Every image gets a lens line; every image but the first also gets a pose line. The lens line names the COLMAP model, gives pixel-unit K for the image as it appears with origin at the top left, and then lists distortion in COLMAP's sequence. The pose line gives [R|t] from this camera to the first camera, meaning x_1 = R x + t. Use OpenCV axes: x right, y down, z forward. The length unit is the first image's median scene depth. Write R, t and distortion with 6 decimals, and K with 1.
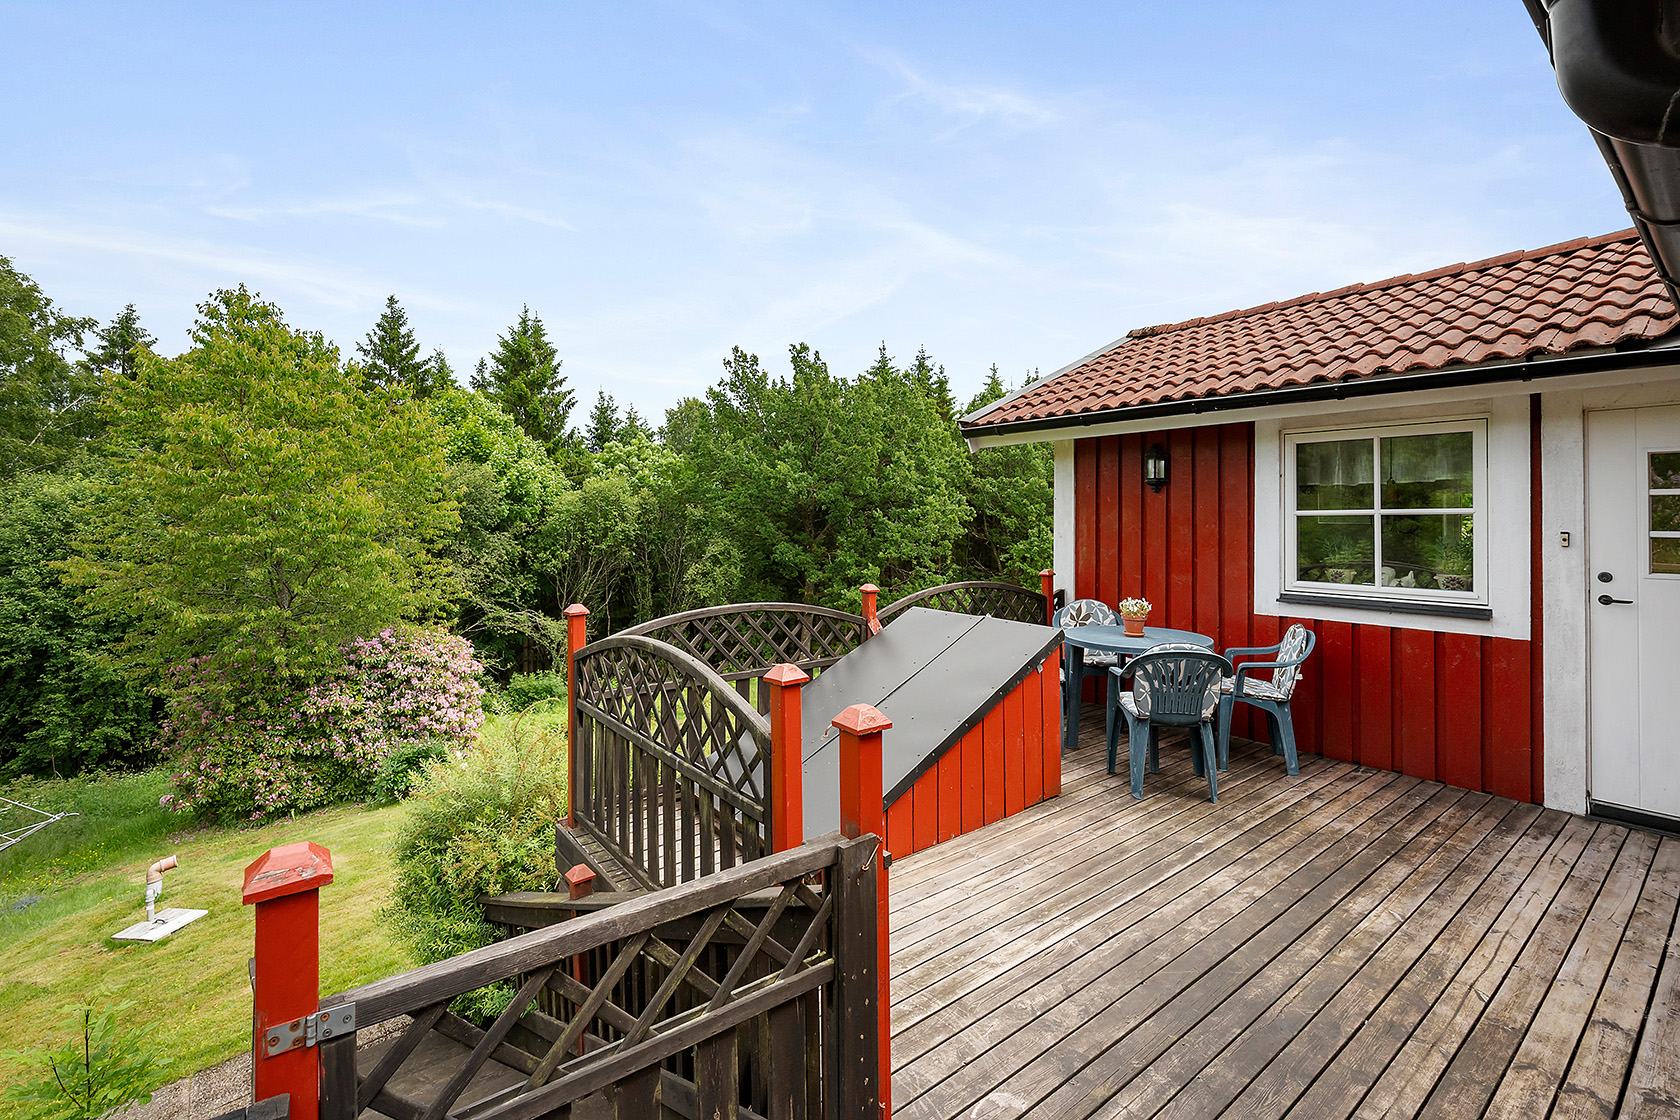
lens RADIAL K [[730.9, 0, 822.4], [0, 730.9, 529.4], [0, 0, 1]] dist [0.025764, 0.000102]
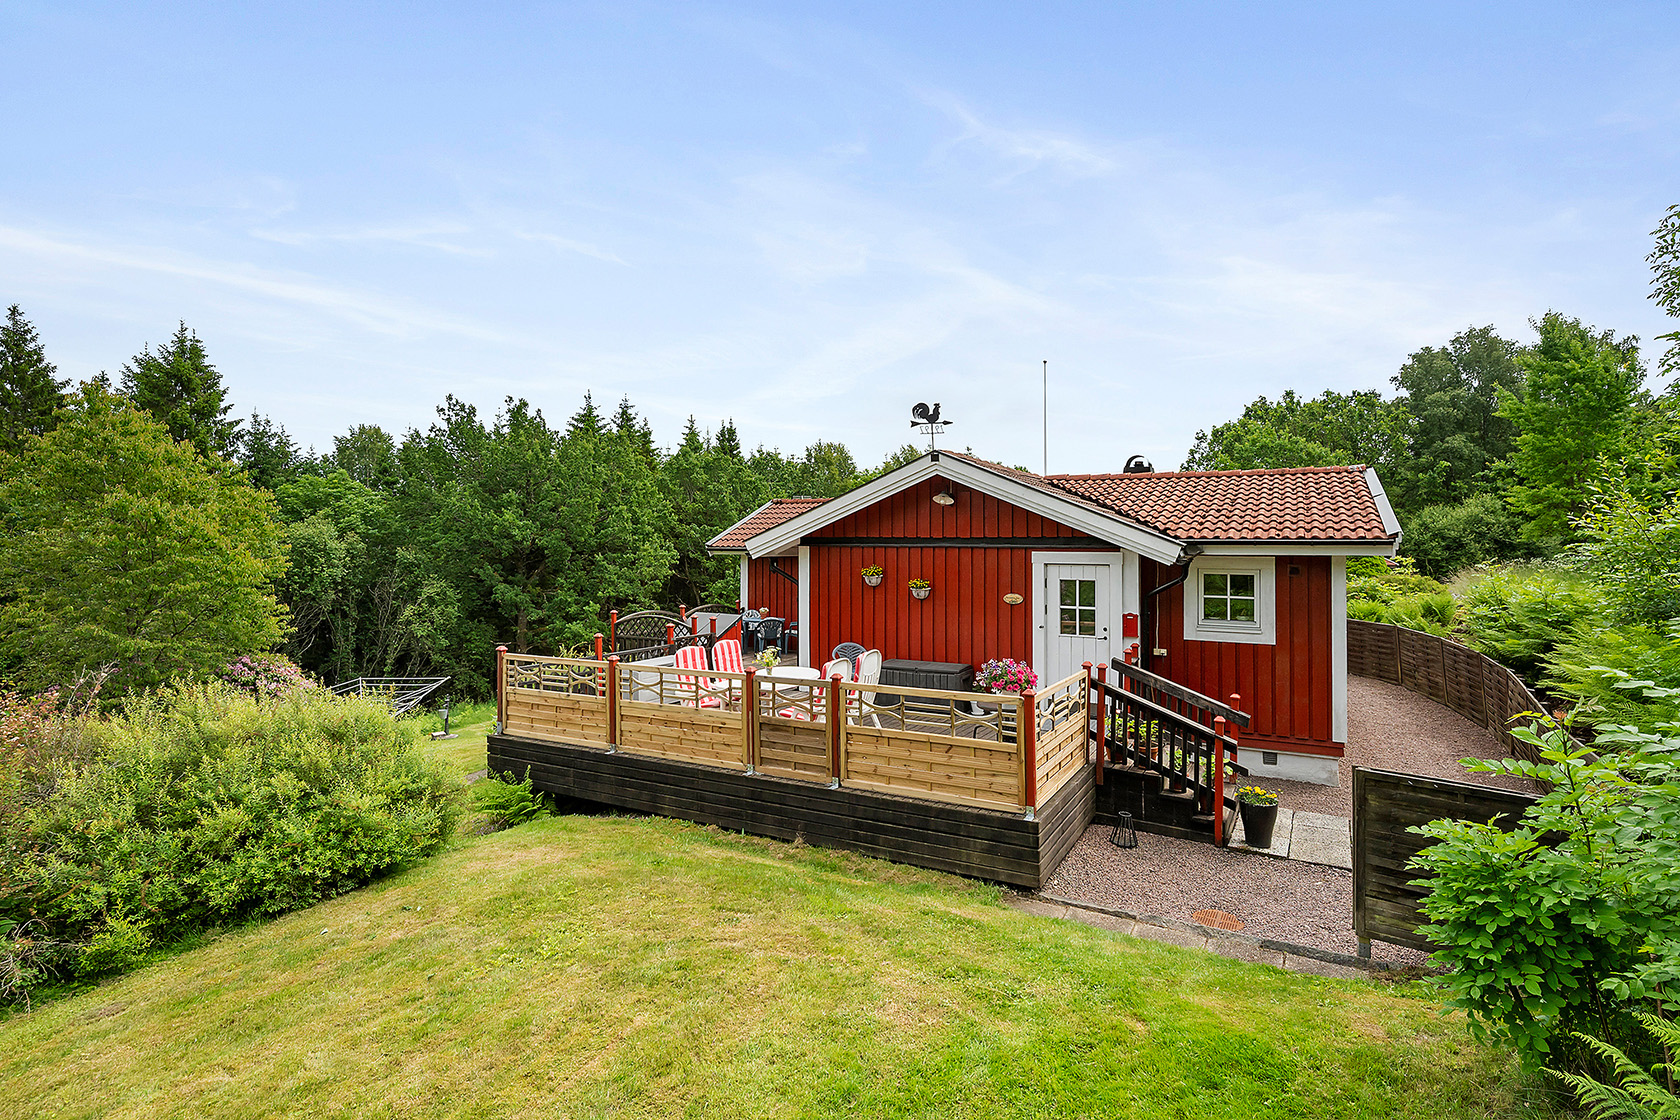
lens RADIAL K [[823.6, 0, 839.7], [0, 823.6, 559.9], [0, 0, 1]] dist [0.004531, 0.000668]
pose [[0.913612, 0.001416, 0.406585, -0.090235], [-0.000089, 0.999995, -0.003282, -0.012528], [-0.406588, 0.002963, 0.913607, -0.297017]]
